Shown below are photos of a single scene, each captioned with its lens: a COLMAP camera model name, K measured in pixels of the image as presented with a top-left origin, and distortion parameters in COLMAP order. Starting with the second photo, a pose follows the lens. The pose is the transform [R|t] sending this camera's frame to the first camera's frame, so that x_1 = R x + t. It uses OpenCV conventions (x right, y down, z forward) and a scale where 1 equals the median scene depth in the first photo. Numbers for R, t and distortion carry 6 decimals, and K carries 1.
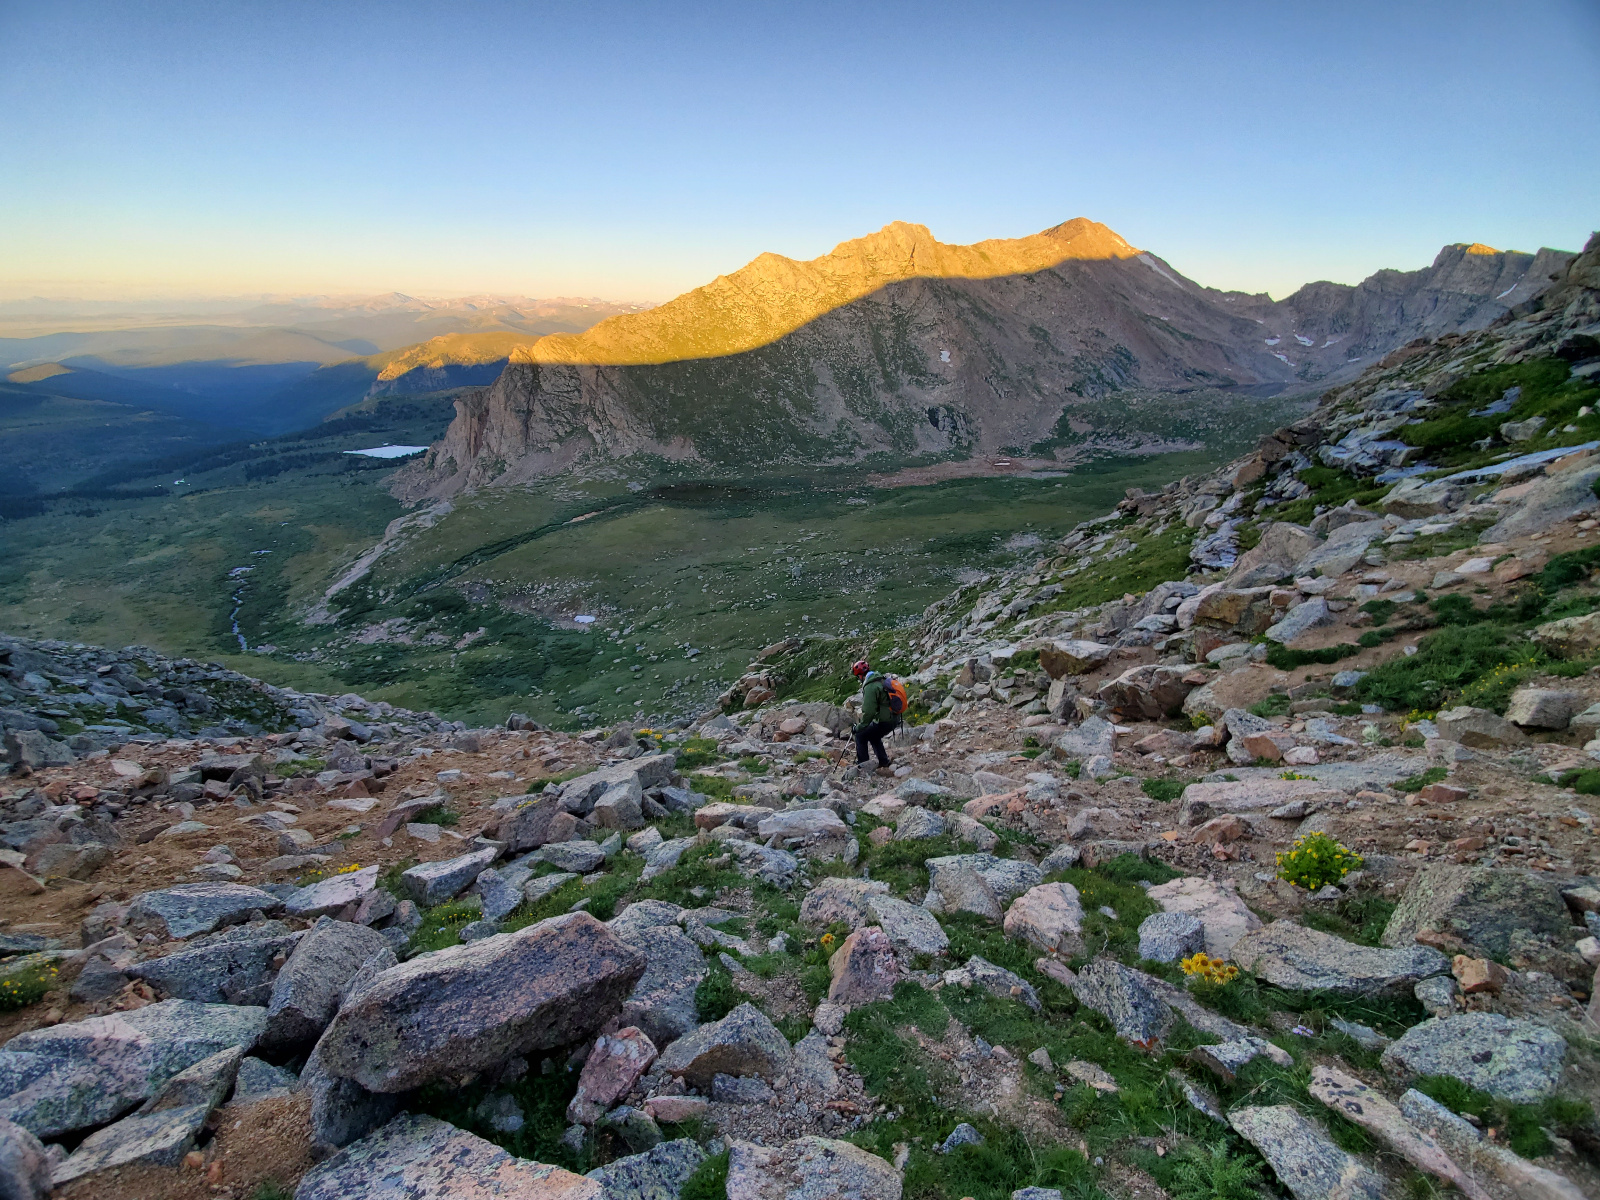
lens RADIAL K [[640.9, 0, 792.1], [0, 640.9, 604.0], [0, 0, 1]] dist [-0.001902, -0.000058]
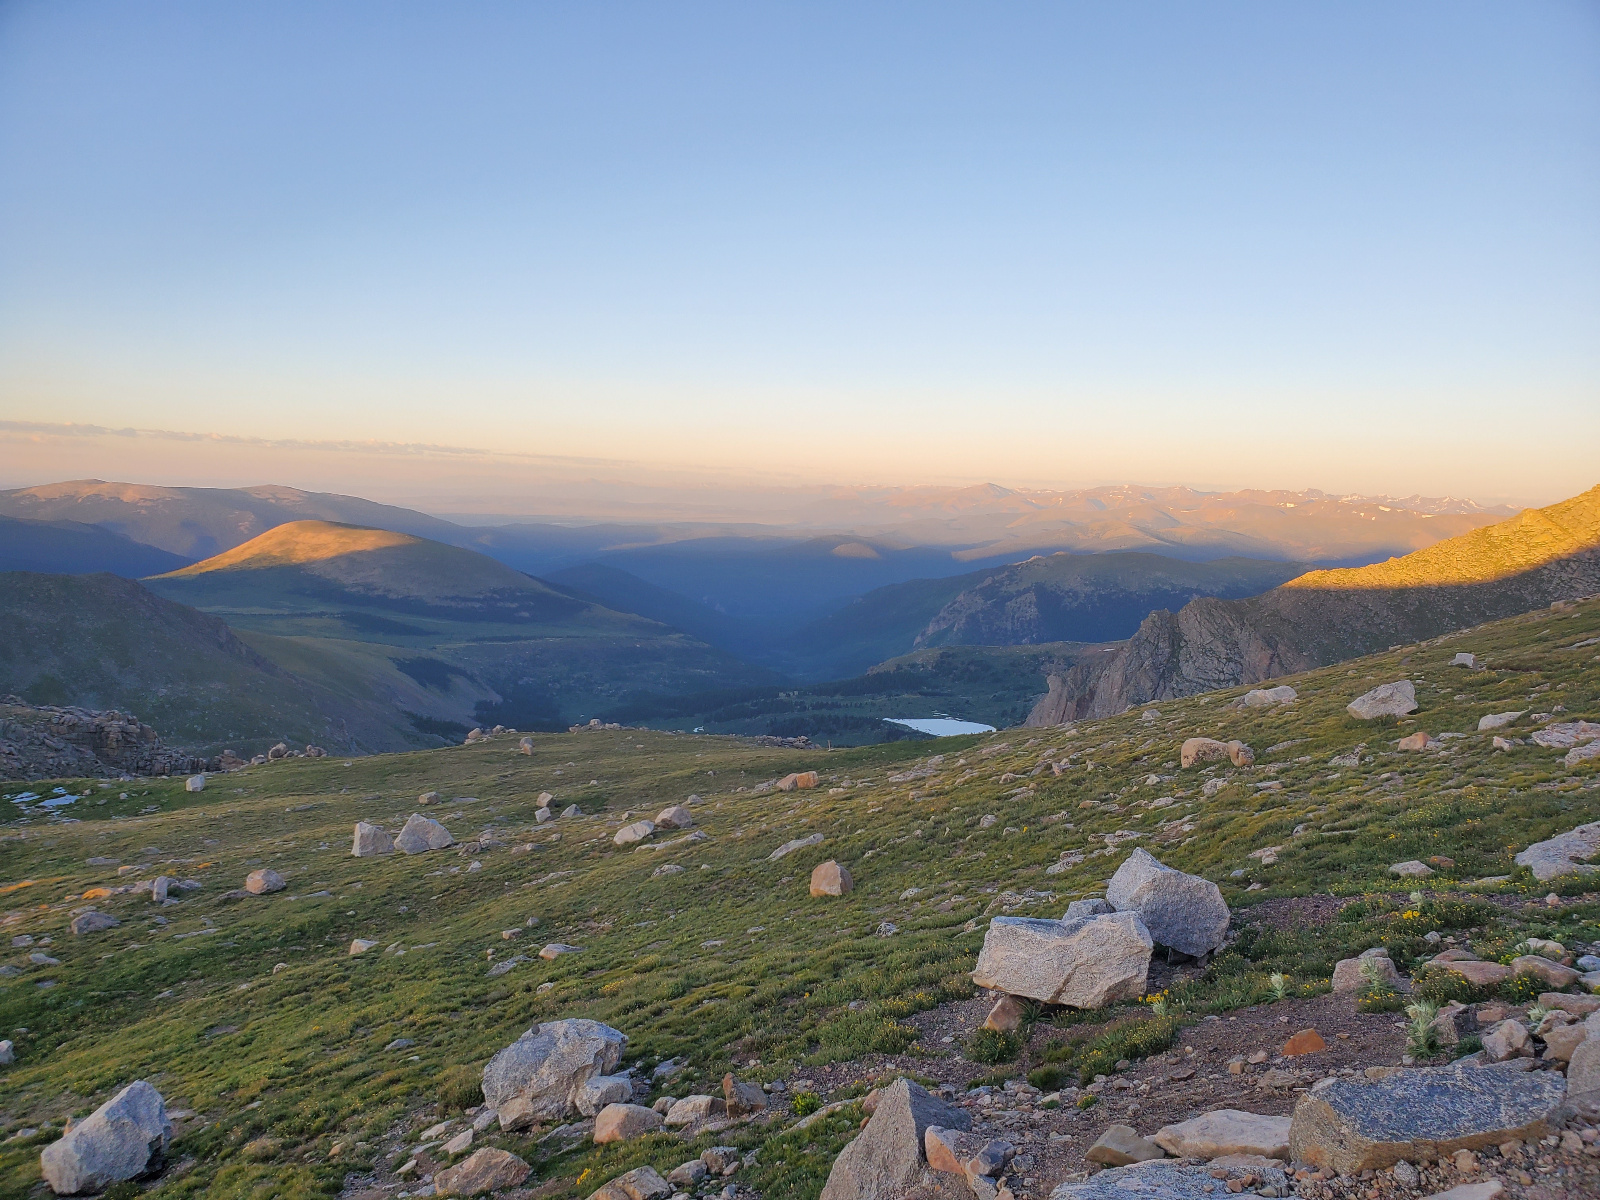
lens RADIAL K [[1230.7, 0, 796.0], [0, 1230.7, 602.3], [0, 0, 1]] dist [-0.005629, -0.003734]
pose [[0.787522, 0.066636, -0.612673, 0.036494], [-0.277499, 0.925996, -0.255980, 0.014162], [0.550275, 0.371606, 0.747734, -0.101075]]
